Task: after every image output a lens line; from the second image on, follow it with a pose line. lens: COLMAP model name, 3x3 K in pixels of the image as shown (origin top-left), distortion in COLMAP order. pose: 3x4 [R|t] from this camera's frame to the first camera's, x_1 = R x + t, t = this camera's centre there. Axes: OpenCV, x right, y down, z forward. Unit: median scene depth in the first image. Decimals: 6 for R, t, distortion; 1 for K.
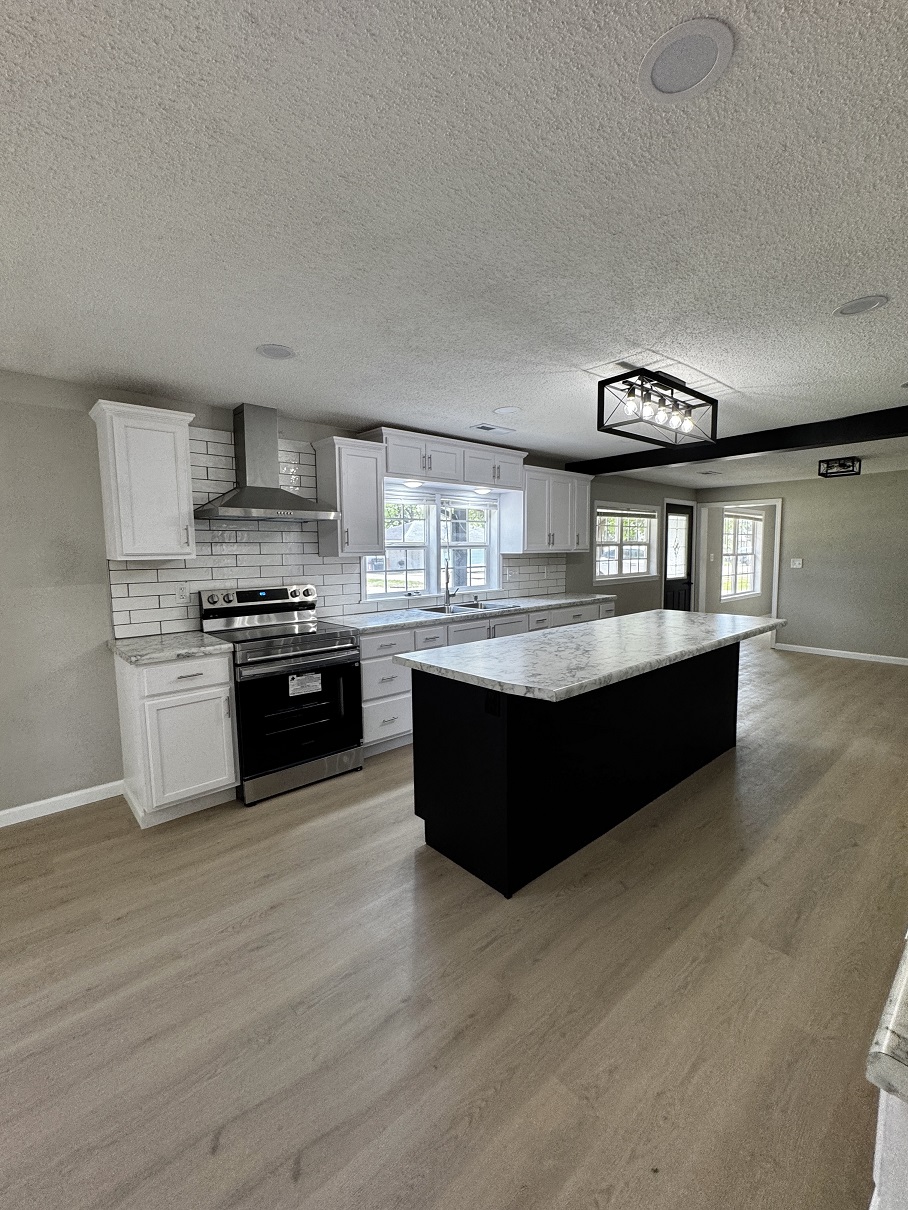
lens RADIAL K [[517.4, 0, 454.0], [0, 517.4, 605.0], [0, 0, 1]] dist [-0.000511, 0.000055]
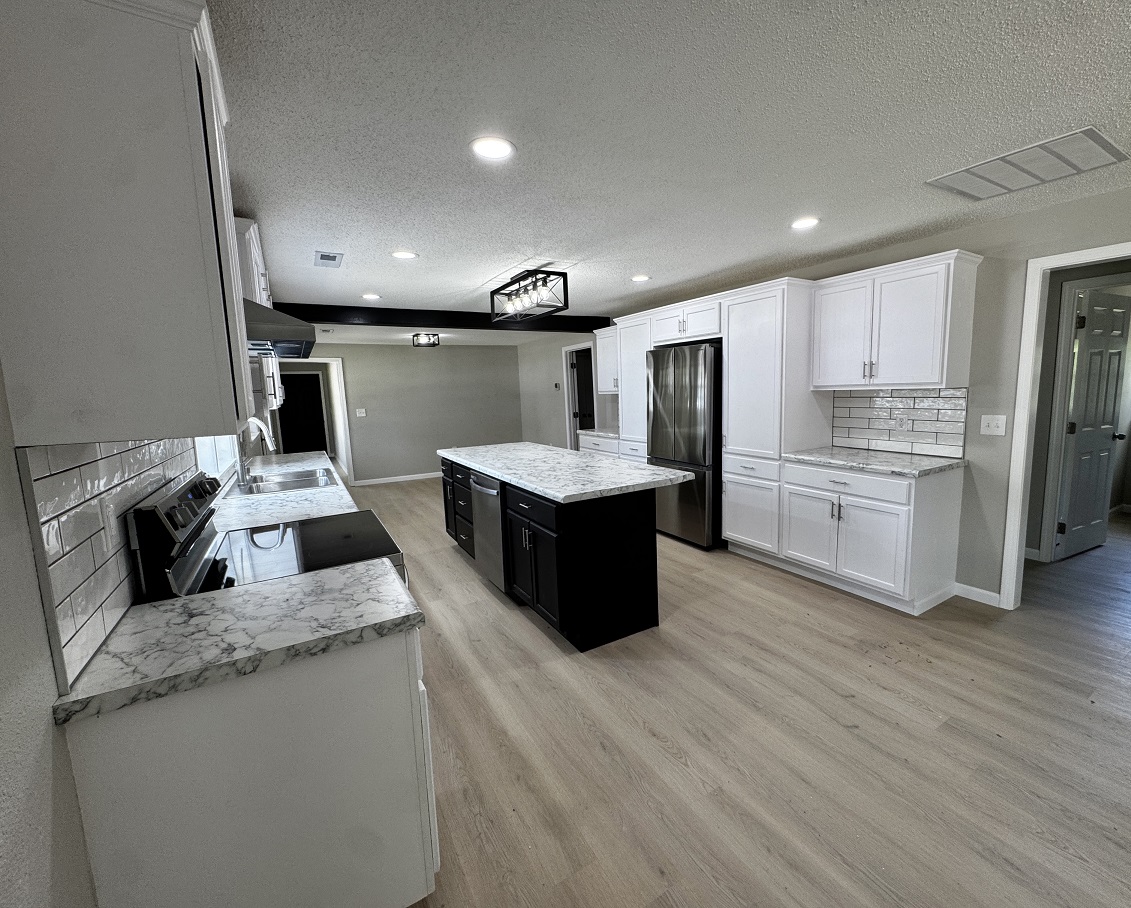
lens RADIAL K [[487.1, 0, 598.3], [0, 487.1, 455.2], [0, 0, 1]] dist [-0.004562, 0.000004]
pose [[0.162577, -0.128078, 0.978348, -0.834966], [0.134739, 0.985133, 0.106576, -0.063869], [-0.977453, 0.114495, 0.177417, 0.576718]]
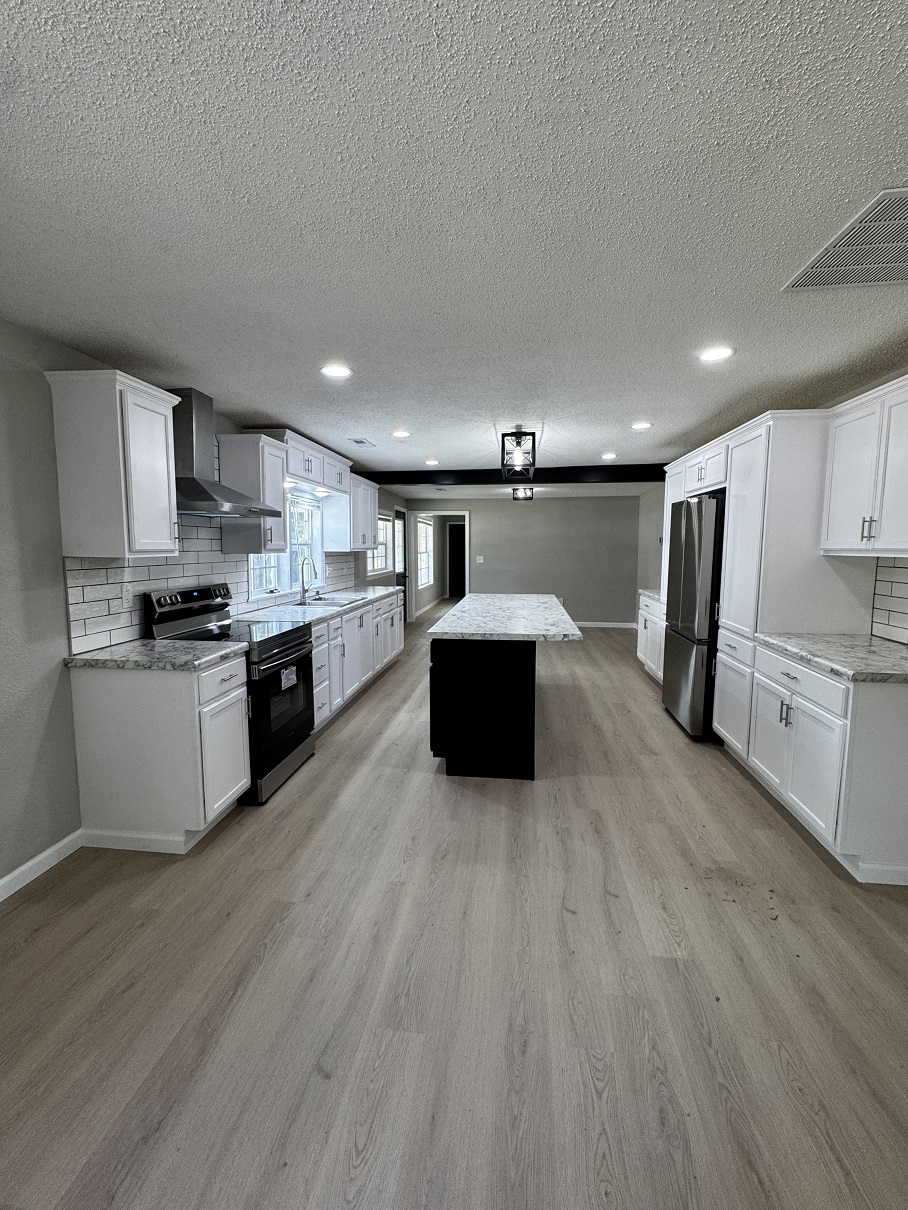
lens RADIAL K [[533.8, 0, 454.0], [0, 533.8, 605.0], [0, 0, 1]] dist [-0.000339, 0.000069]
pose [[0.749379, -0.061147, 0.659312, -0.714938], [0.060724, 0.997877, 0.023528, 0.003841], [-0.659351, 0.022405, 0.751501, -0.019526]]
